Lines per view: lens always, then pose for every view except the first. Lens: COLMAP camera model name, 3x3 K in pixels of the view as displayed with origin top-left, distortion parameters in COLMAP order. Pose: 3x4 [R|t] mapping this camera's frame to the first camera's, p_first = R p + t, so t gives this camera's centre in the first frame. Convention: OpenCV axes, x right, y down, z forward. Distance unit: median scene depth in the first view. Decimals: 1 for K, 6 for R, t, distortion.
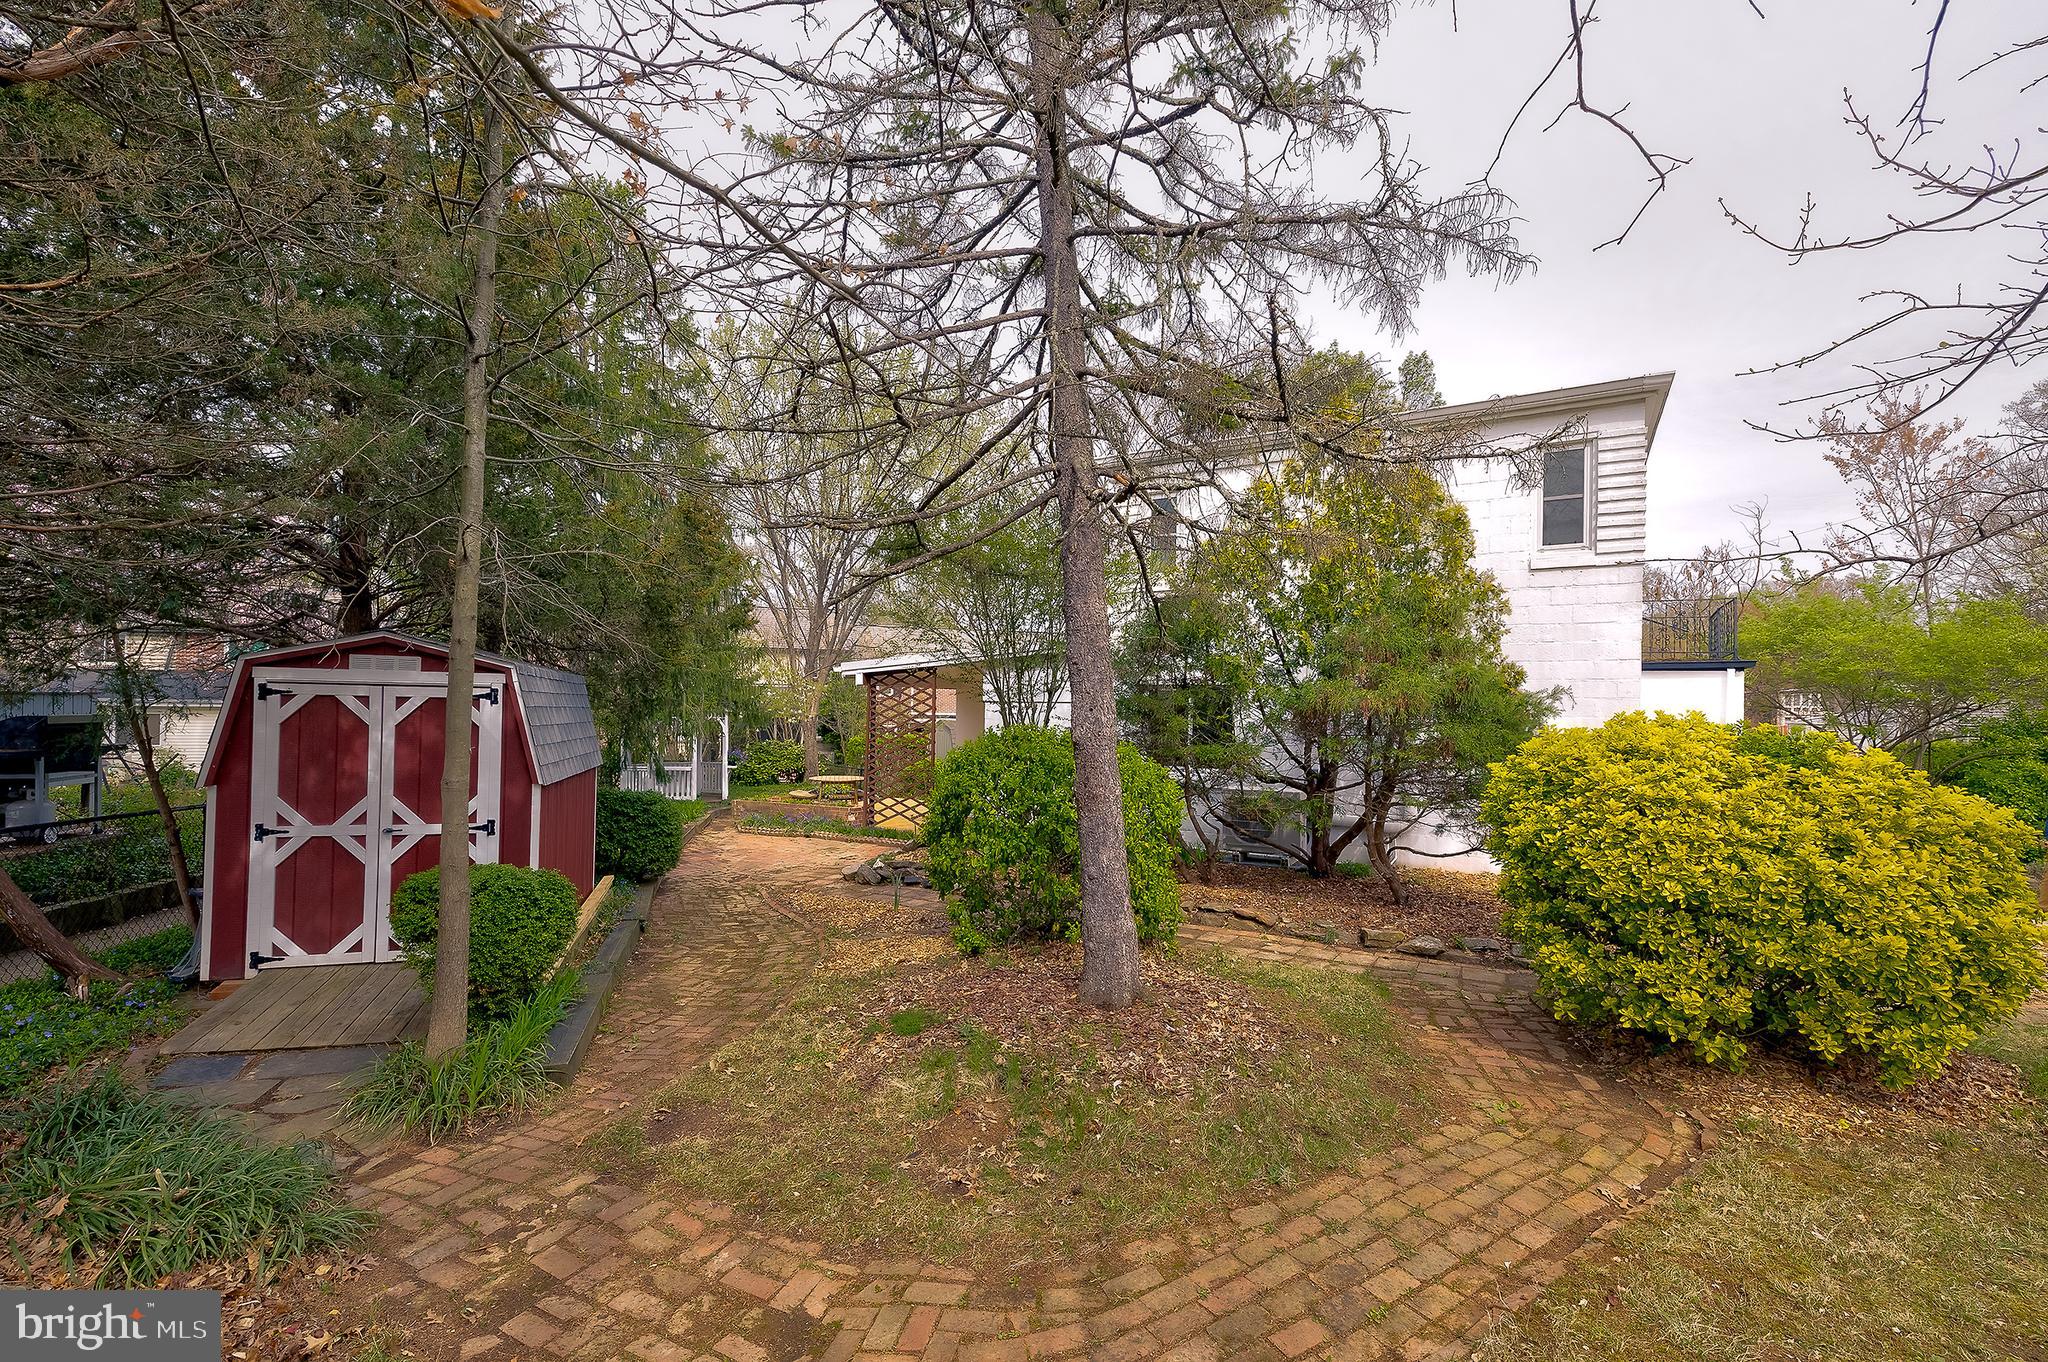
lens RADIAL K [[873.3, 0, 1020.0], [0, 873.3, 688.4], [0, 0, 1]] dist [-0.000237, -0.000035]
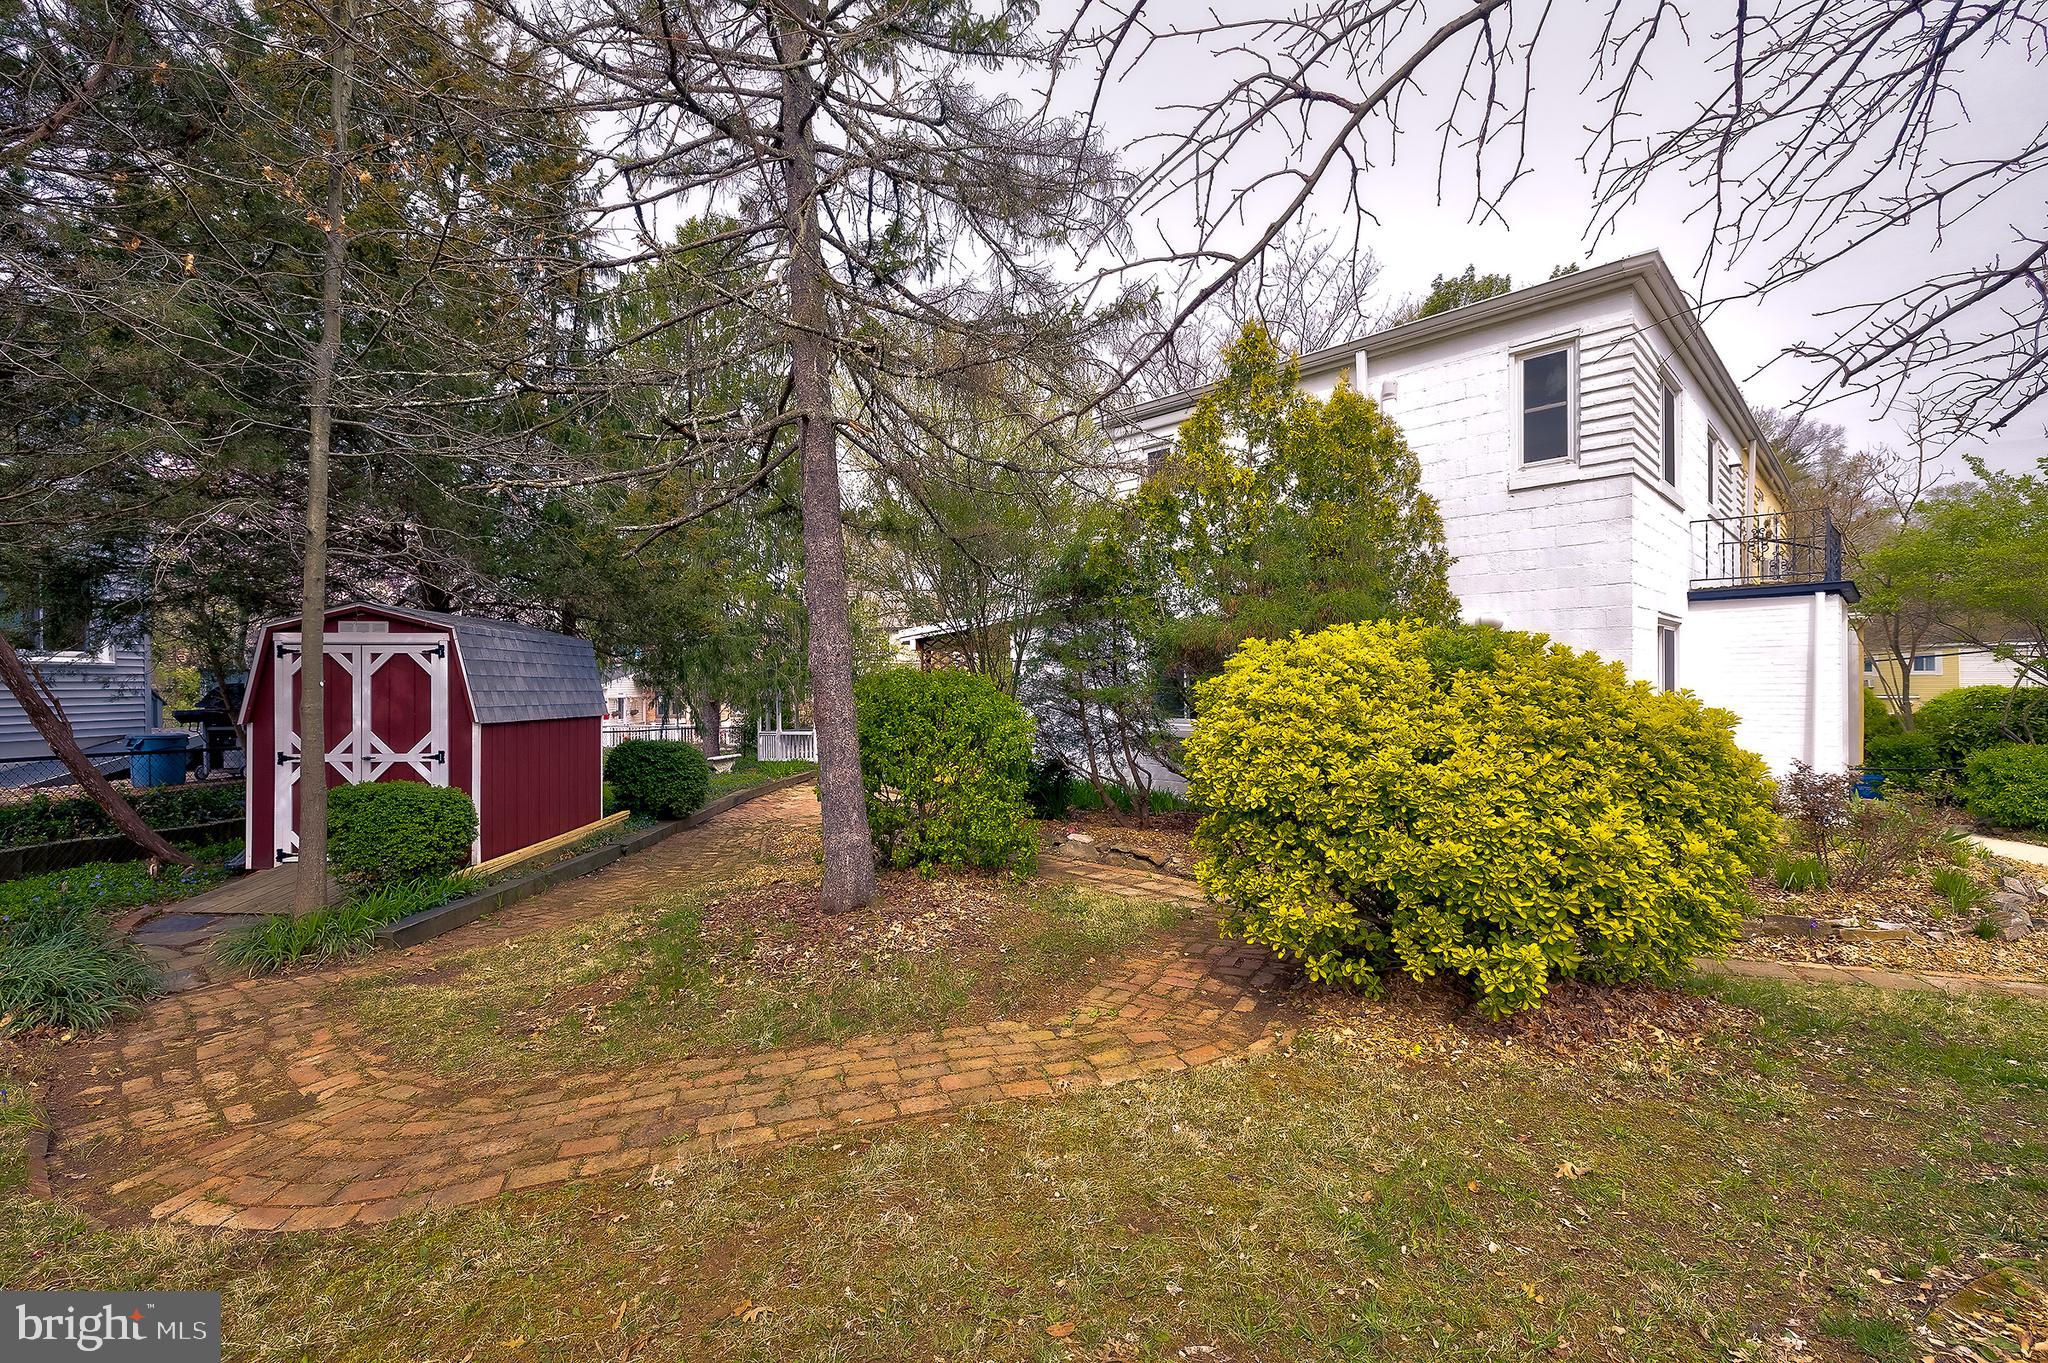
lens RADIAL K [[851.7, 0, 1024.1], [0, 851.7, 676.6], [0, 0, 1]] dist [-0.000932, -0.000018]
pose [[0.970276, -0.024346, -0.240772, 0.505049], [0.027101, 0.999600, 0.008139, 0.059596], [0.240477, -0.014423, 0.970548, 0.029053]]
